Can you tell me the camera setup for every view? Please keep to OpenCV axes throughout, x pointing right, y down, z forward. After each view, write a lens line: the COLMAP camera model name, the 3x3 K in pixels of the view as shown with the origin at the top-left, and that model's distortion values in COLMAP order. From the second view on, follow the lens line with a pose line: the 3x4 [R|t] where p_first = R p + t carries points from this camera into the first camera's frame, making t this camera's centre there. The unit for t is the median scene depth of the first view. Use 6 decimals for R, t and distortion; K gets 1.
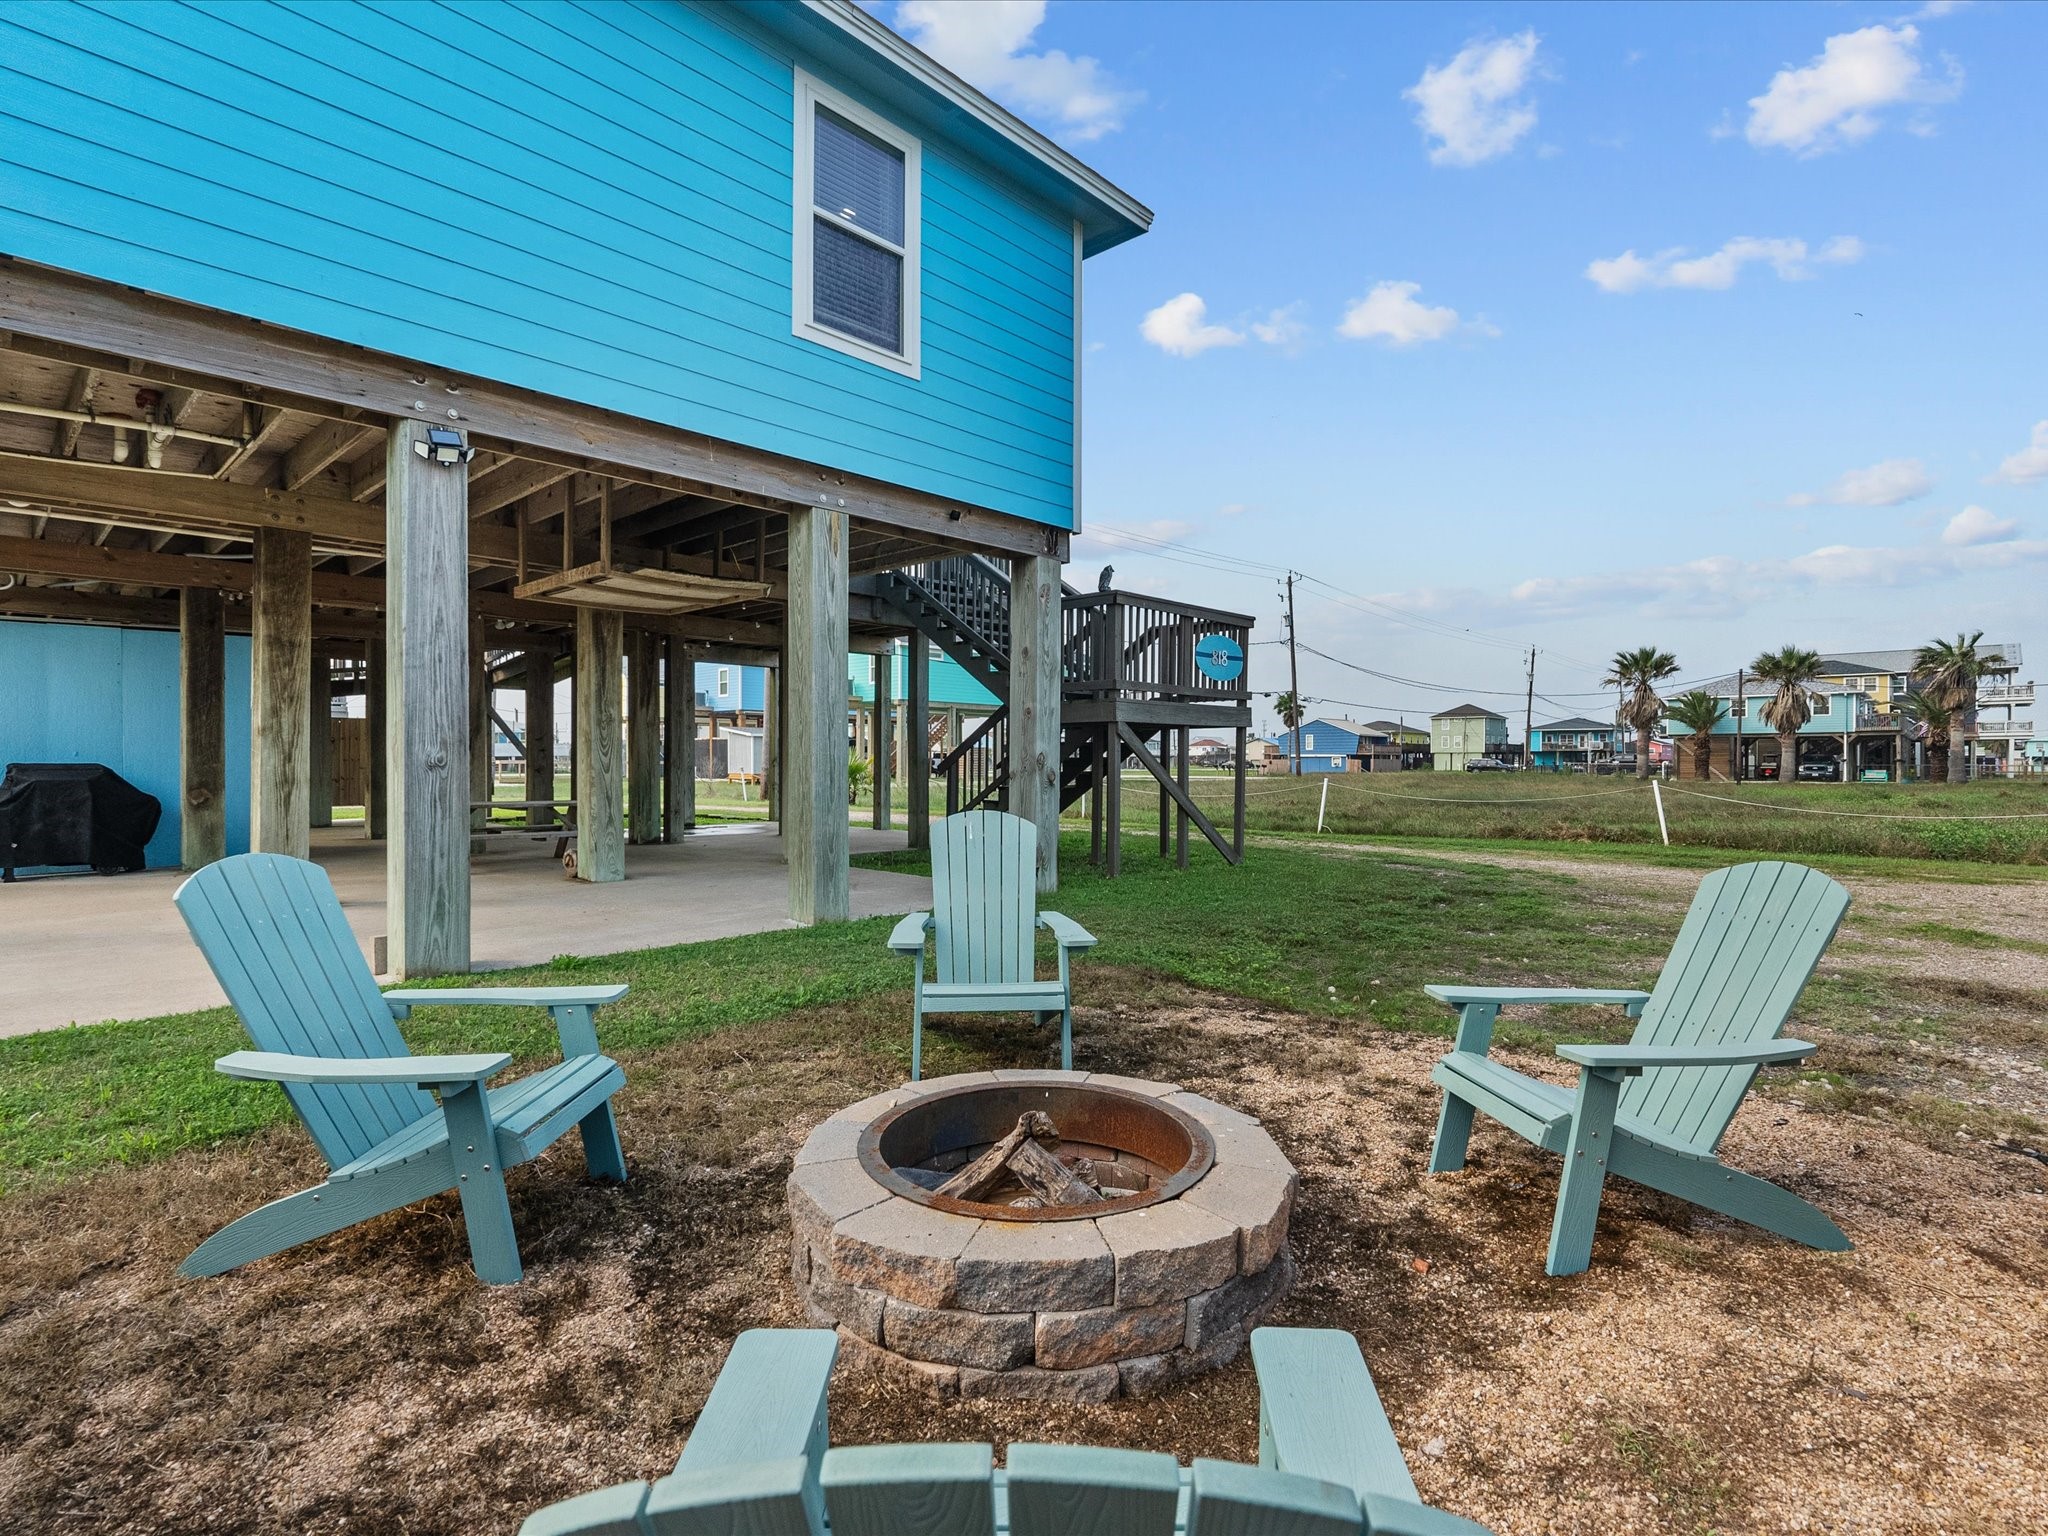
lens RADIAL K [[1011.0, 0, 1029.4], [0, 1011.0, 768.5], [0, 0, 1]] dist [-0.003759, -0.000387]
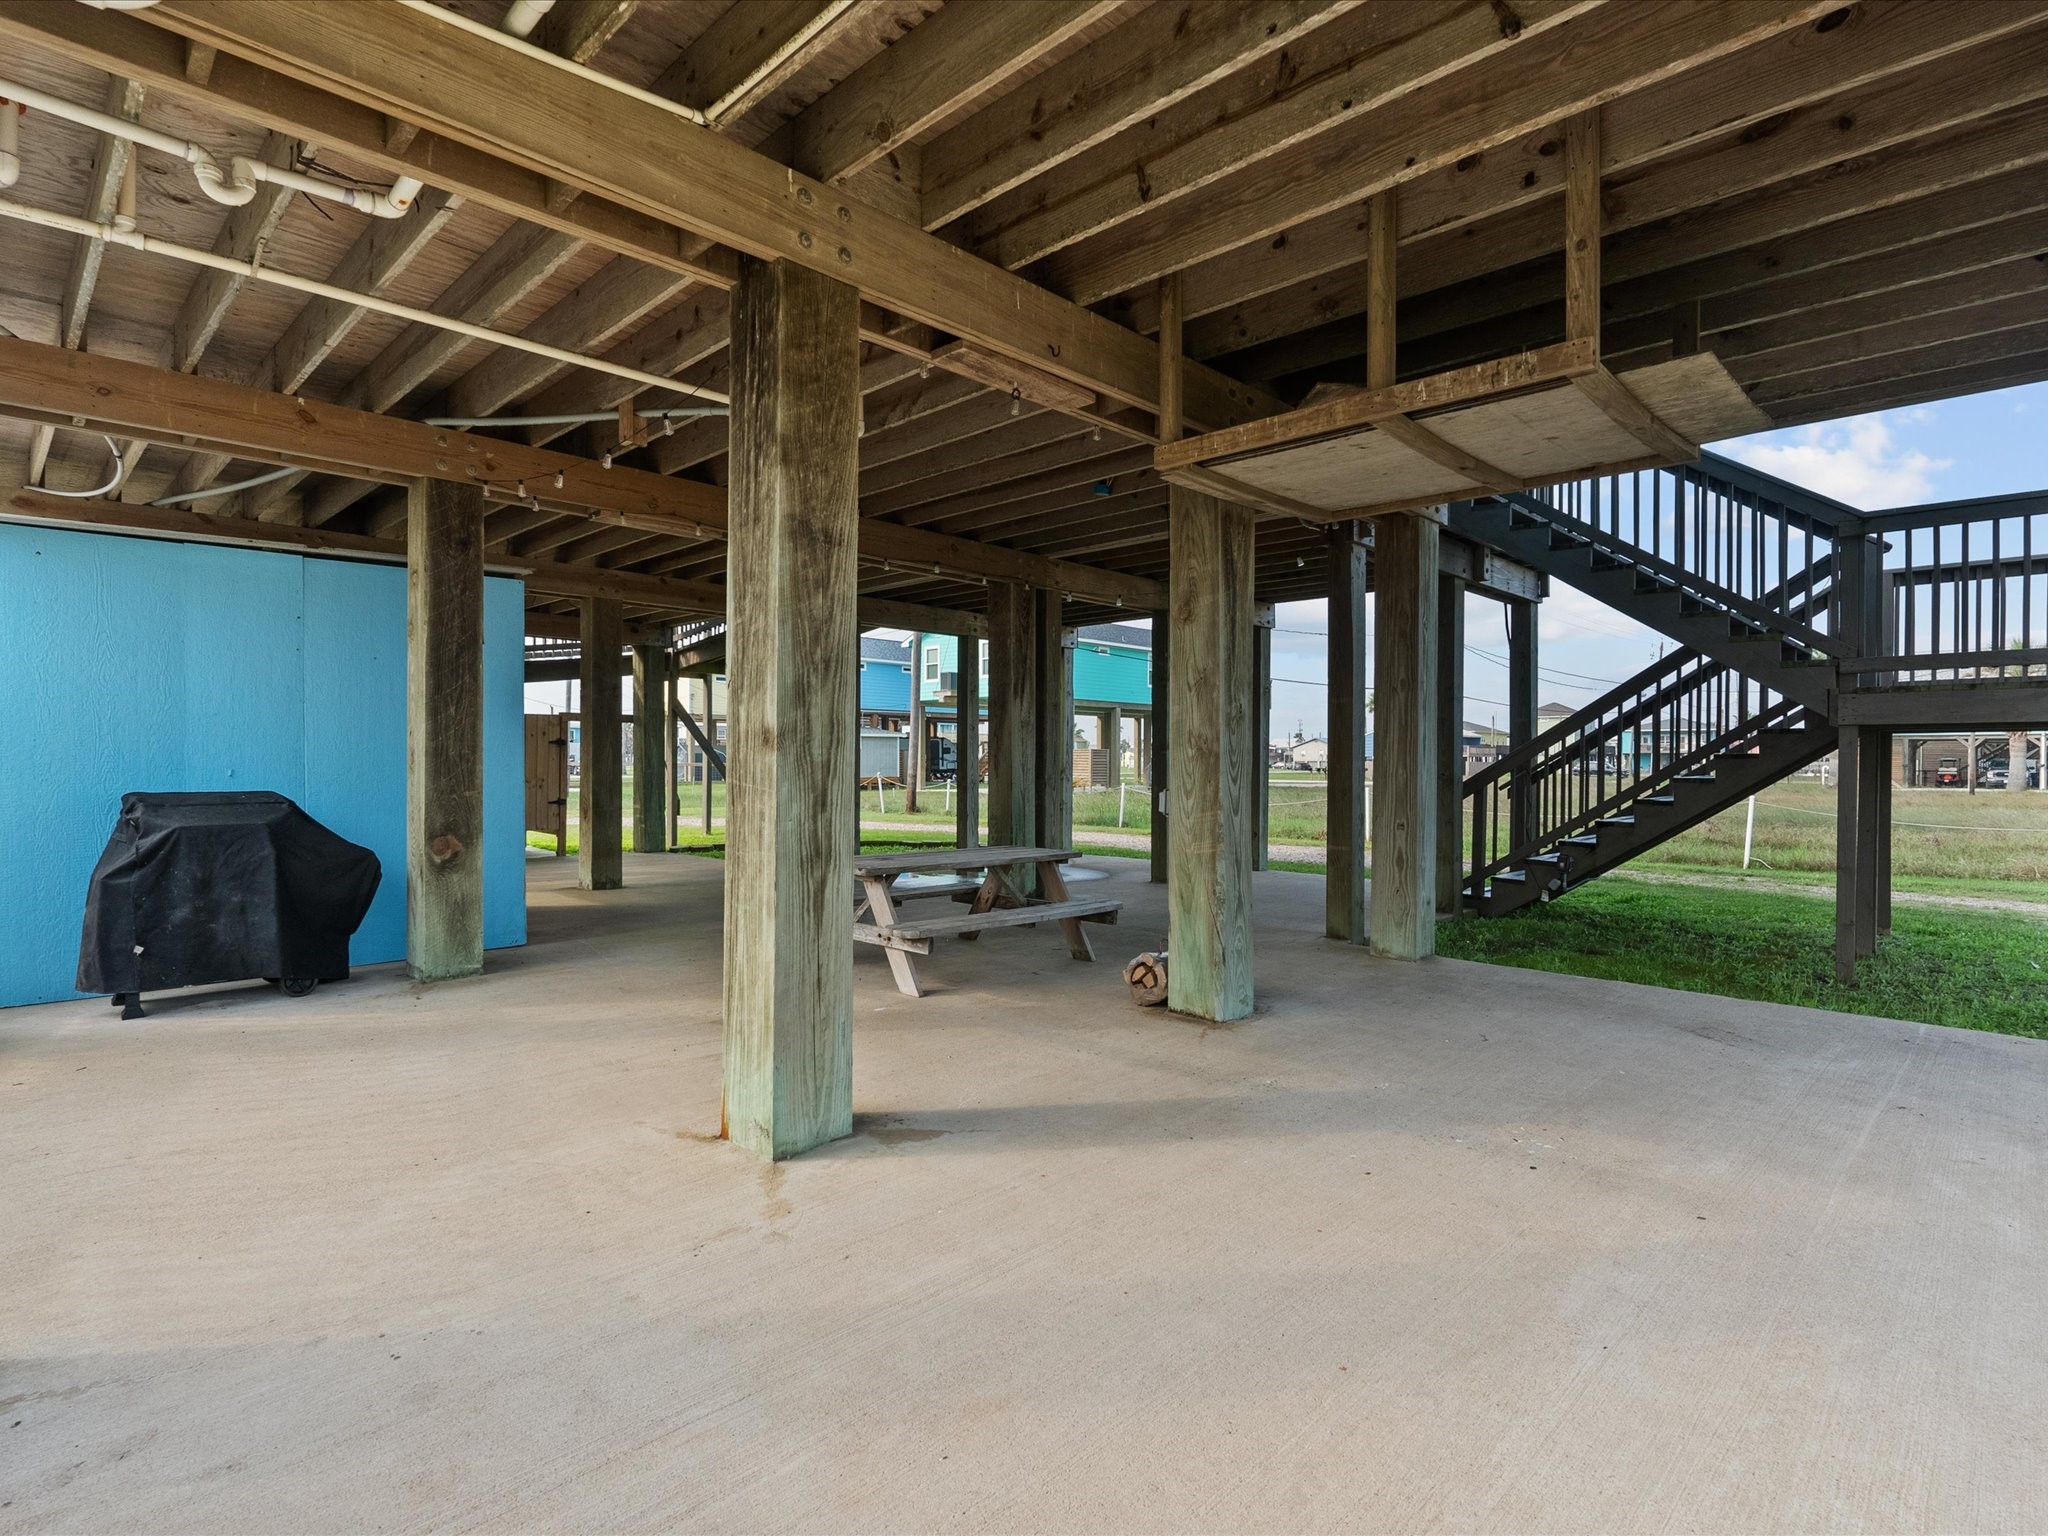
lens RADIAL K [[1033.2, 0, 1024.0], [0, 1033.2, 768.0], [0, 0, 1]] dist [-0.005102, -0.000096]
pose [[0.999852, 0.002473, -0.017015, -0.529592], [-0.002485, 0.999997, -0.000683, -0.020134], [0.017013, 0.000725, 0.999855, 0.461274]]
